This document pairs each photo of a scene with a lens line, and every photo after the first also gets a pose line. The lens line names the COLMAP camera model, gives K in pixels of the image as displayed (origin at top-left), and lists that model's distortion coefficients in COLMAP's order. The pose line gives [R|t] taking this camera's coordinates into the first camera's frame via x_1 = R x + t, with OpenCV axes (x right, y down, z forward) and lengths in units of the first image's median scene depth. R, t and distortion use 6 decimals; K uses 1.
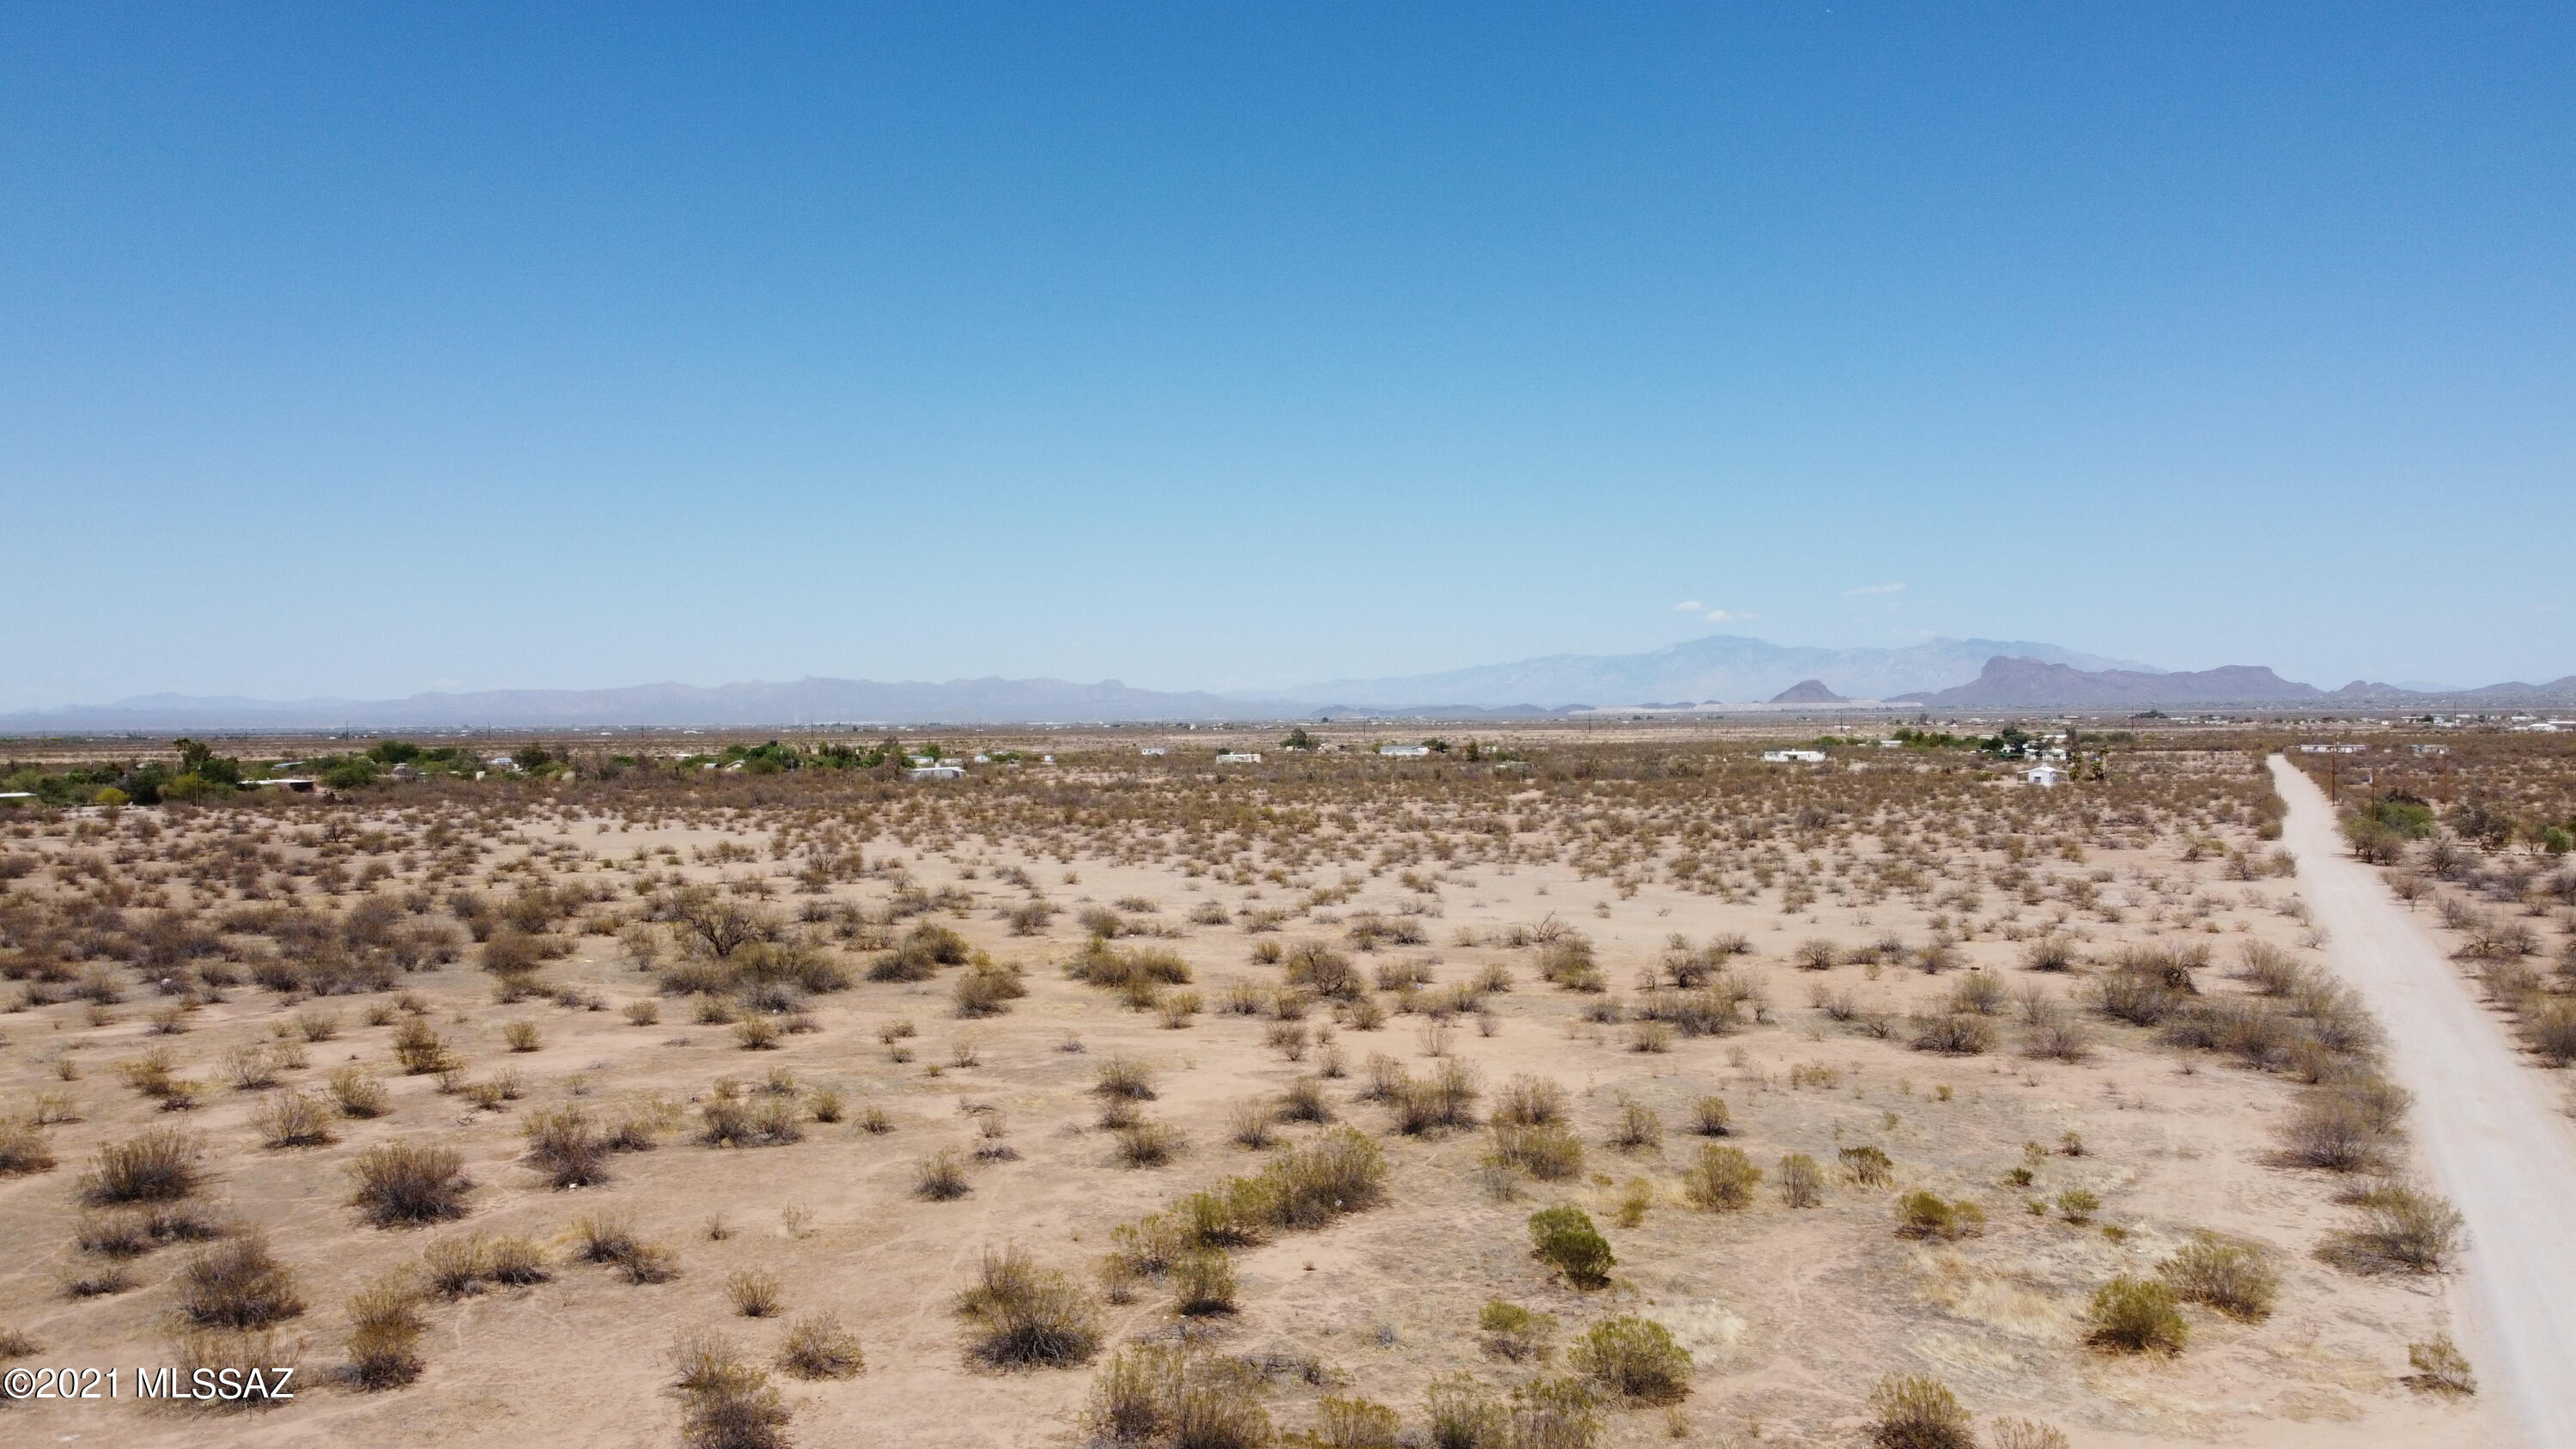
lens RADIAL K [[1944.9, 0, 1273.7], [0, 1944.9, 772.7], [0, 0, 1]] dist [-0.003796, -0.004439]
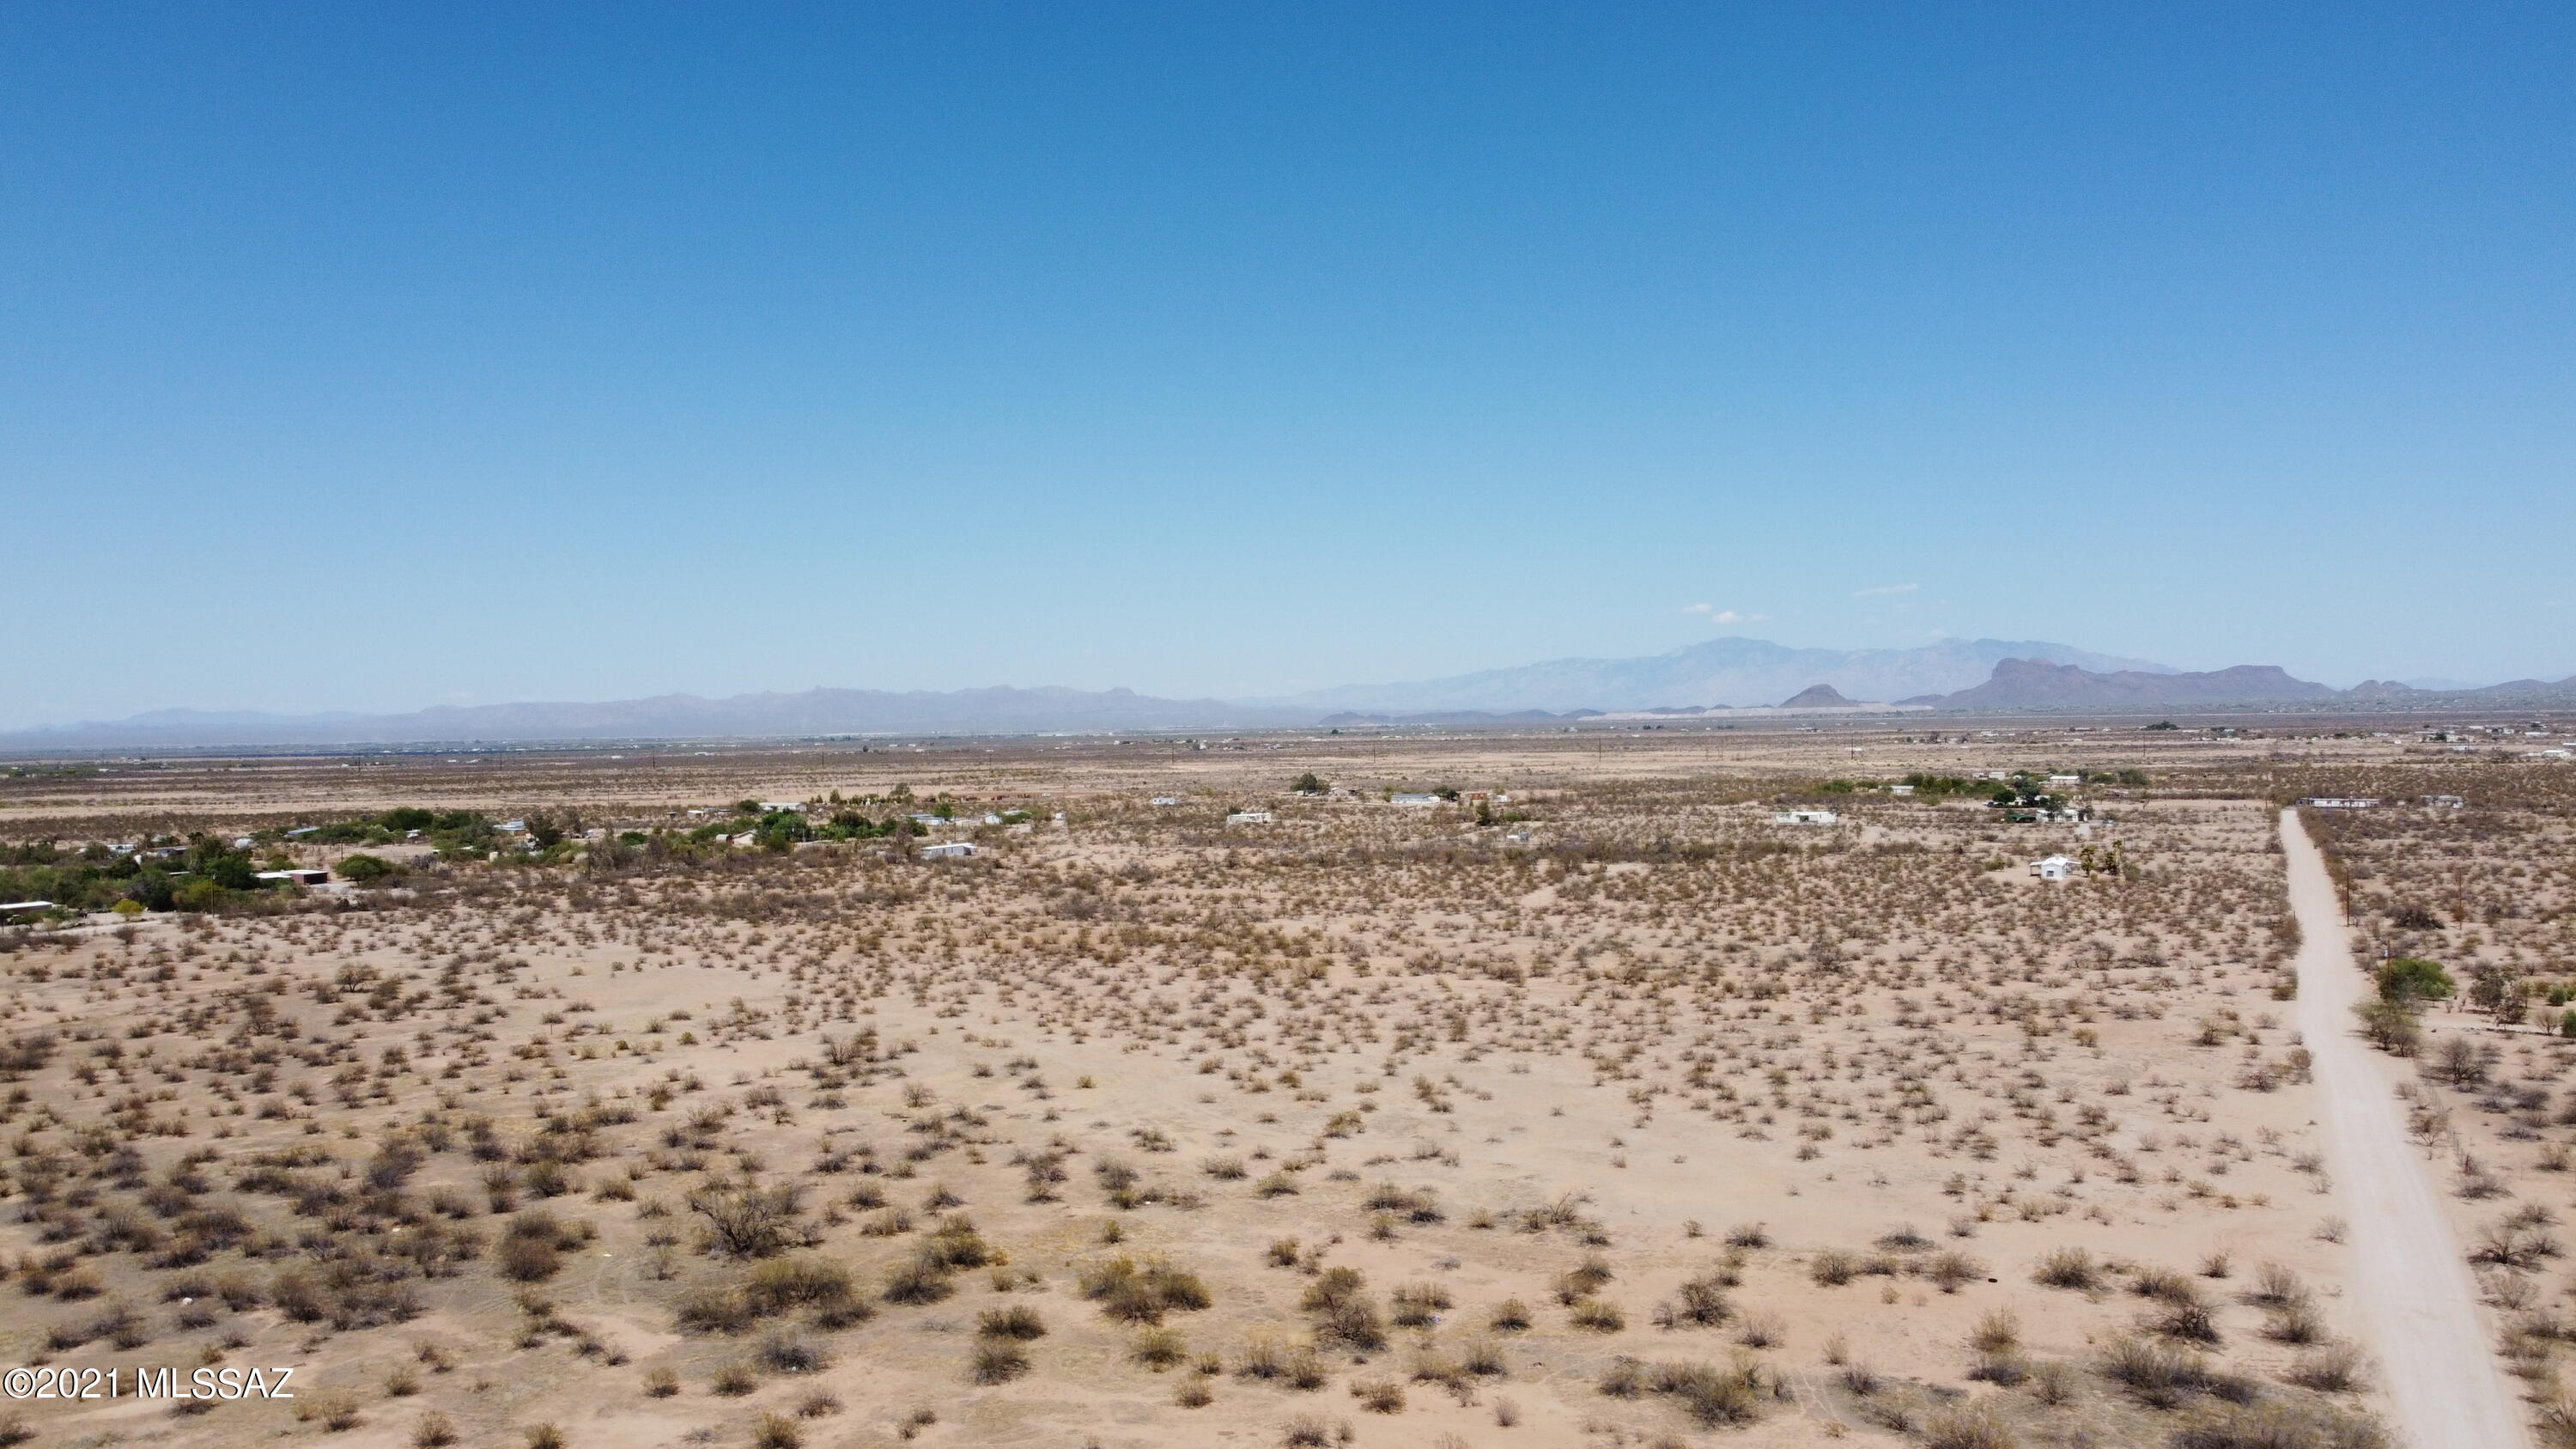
lens RADIAL K [[1944.9, 0, 1275.0], [0, 1944.9, 784.1], [0, 0, 1]] dist [-0.003796, -0.004439]
pose [[0.999954, -0.008435, -0.004556, -0.000780], [0.008447, 0.999961, 0.002687, -0.096121], [0.004534, -0.002726, 0.999986, -0.000271]]
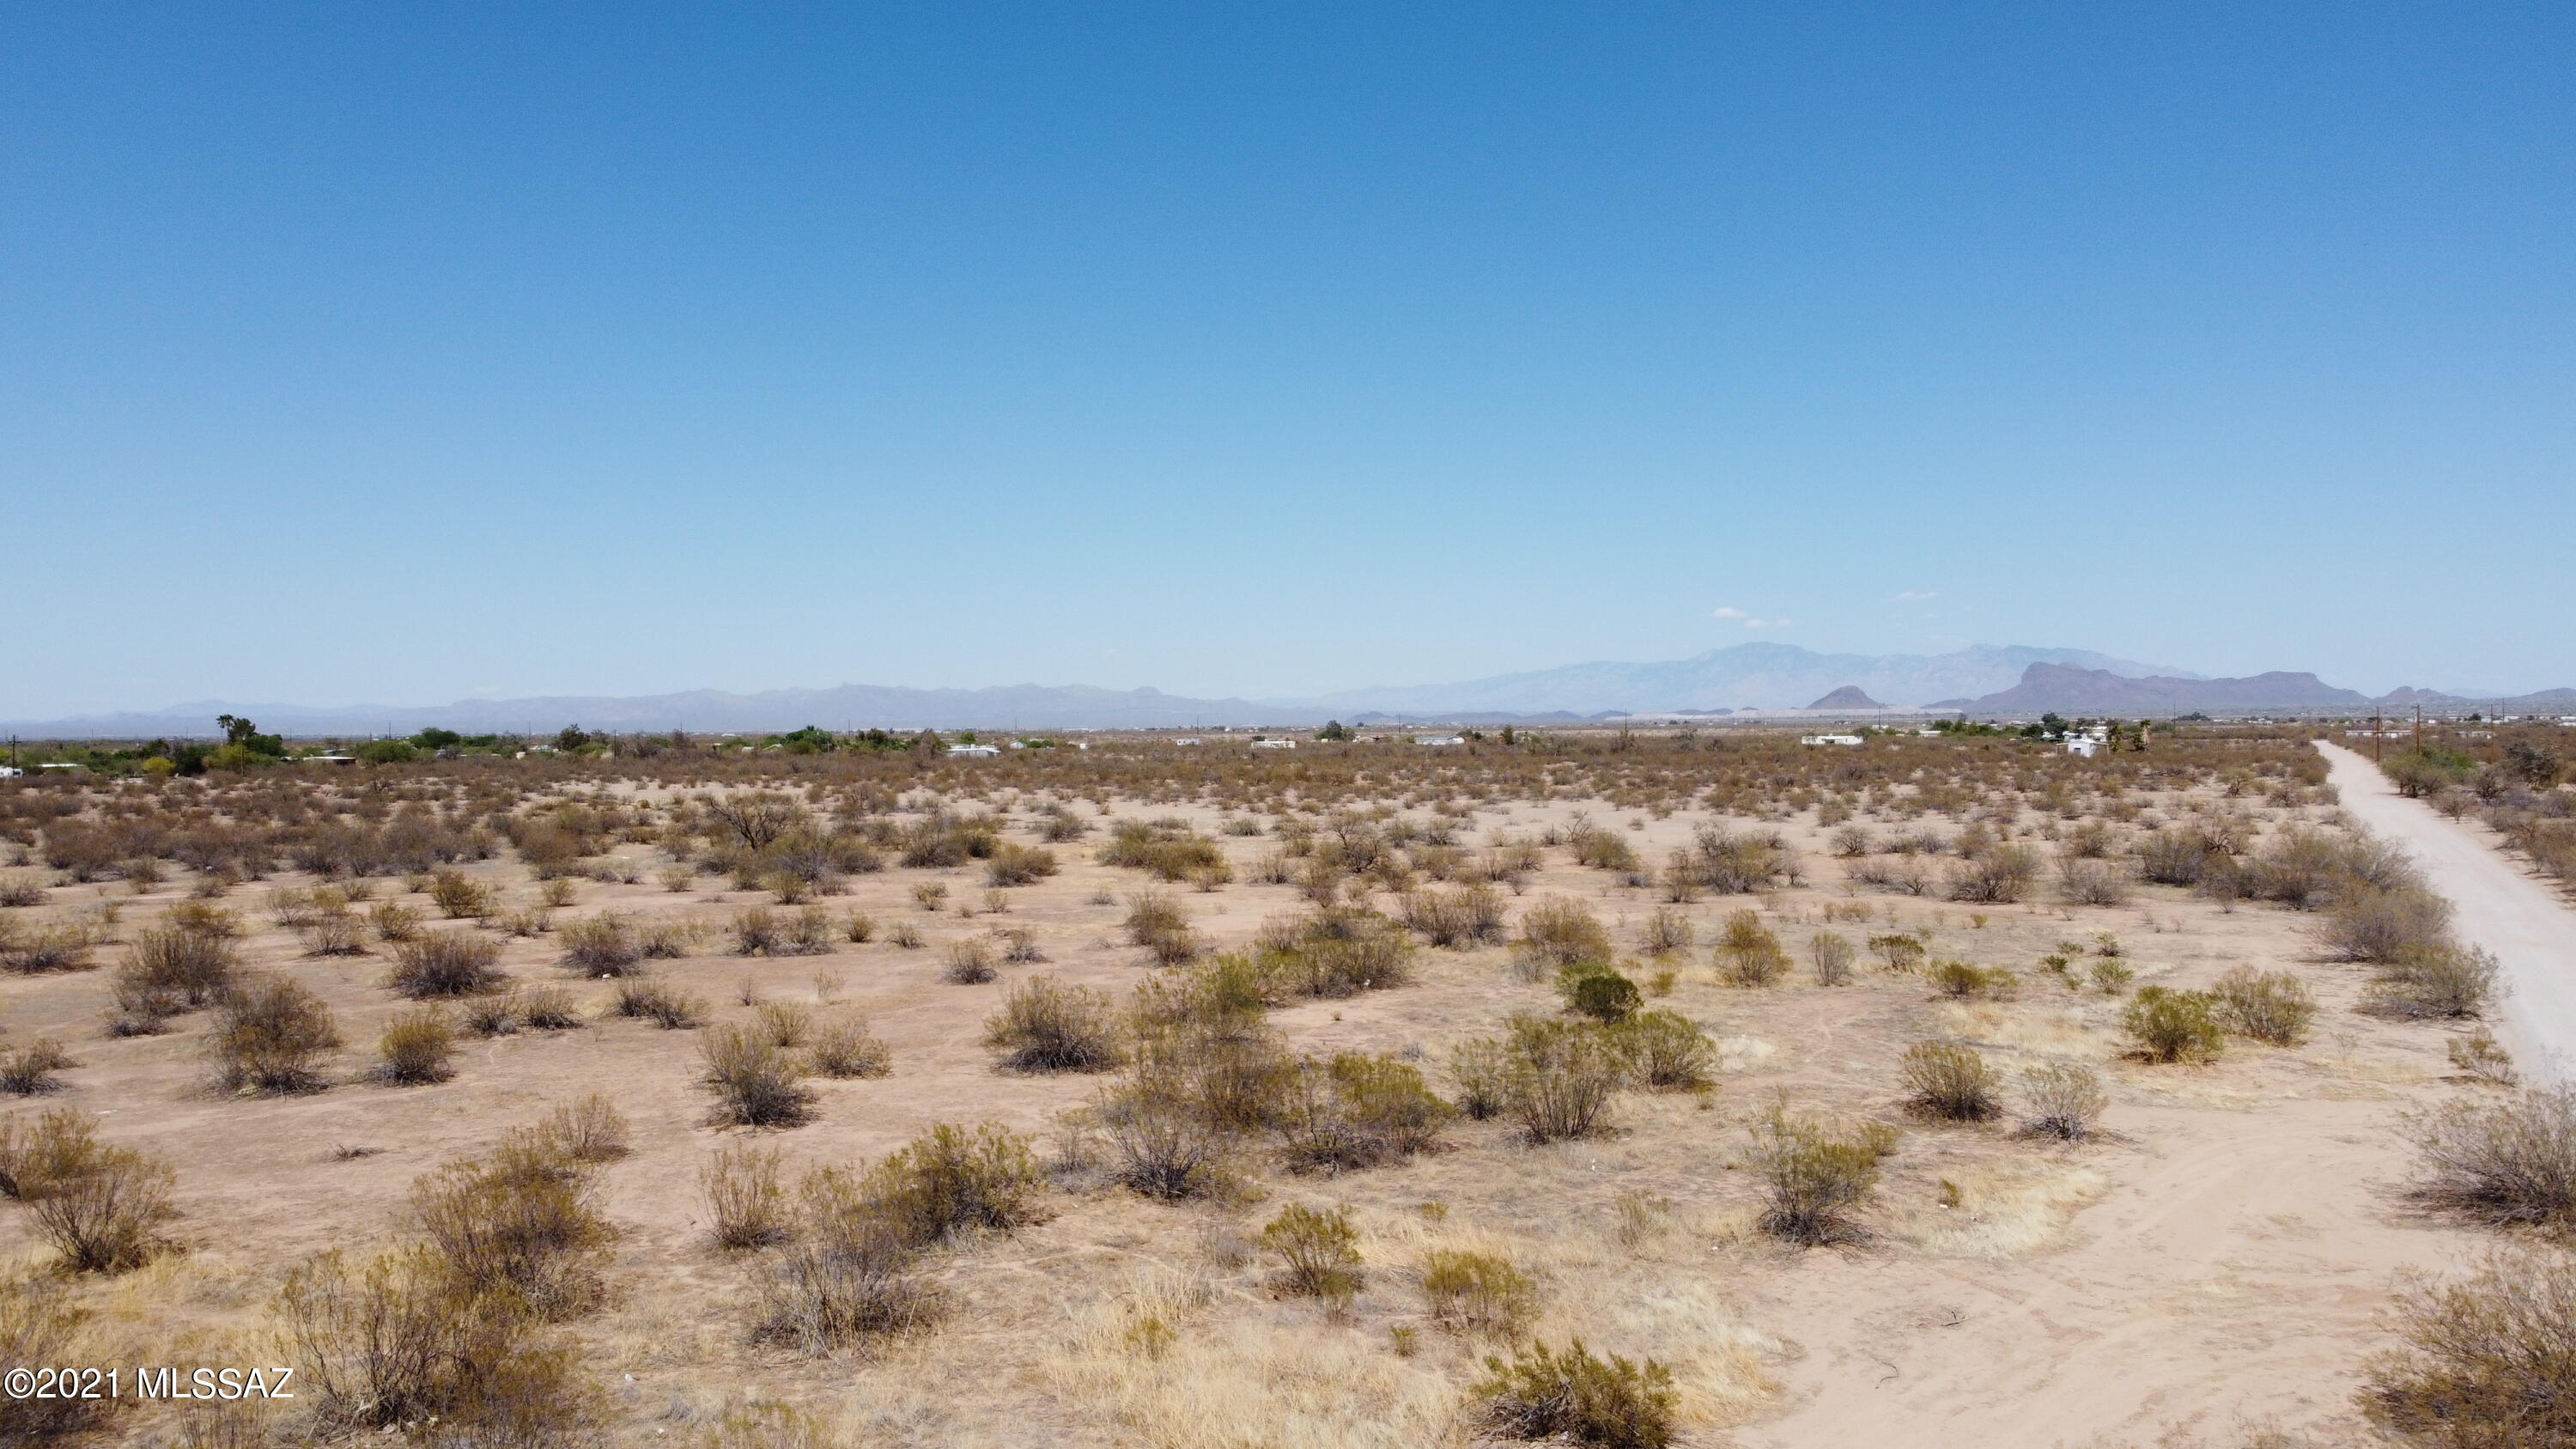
lens RADIAL K [[1944.9, 0, 1273.2], [0, 1944.9, 779.2], [0, 0, 1]] dist [-0.003796, -0.004439]
pose [[0.999832, 0.000654, -0.018318, 0.001007], [-0.000661, 1.000000, -0.000409, 0.037094], [0.018317, 0.000421, 0.999832, 0.000024]]
